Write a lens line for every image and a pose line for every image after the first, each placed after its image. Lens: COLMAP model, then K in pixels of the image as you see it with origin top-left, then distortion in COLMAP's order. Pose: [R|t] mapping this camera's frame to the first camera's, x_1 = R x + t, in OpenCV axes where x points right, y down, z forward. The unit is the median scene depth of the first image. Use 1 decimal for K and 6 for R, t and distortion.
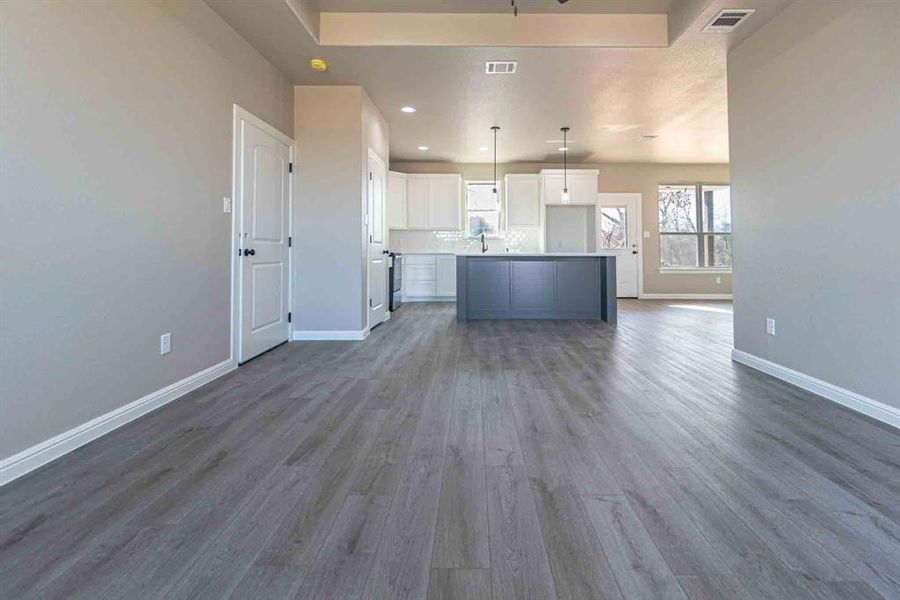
lens RADIAL K [[413.1, 0, 478.5], [0, 413.1, 241.3], [0, 0, 1]] dist [-0.001491, -0.000360]
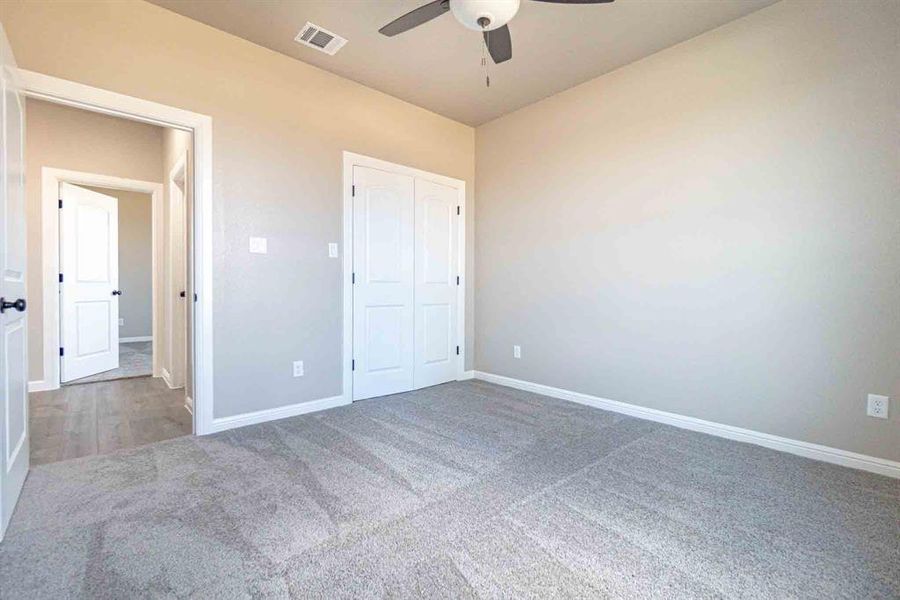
lens RADIAL K [[413.0, 0, 449.1], [0, 413.0, 297.3], [0, 0, 1]] dist [-0.000743, -0.000410]
pose [[0.653089, -0.003025, -0.757275, 0.281616], [0.029309, 0.999344, 0.021285, 0.013919], [0.756714, -0.036096, 0.652749, 0.389992]]
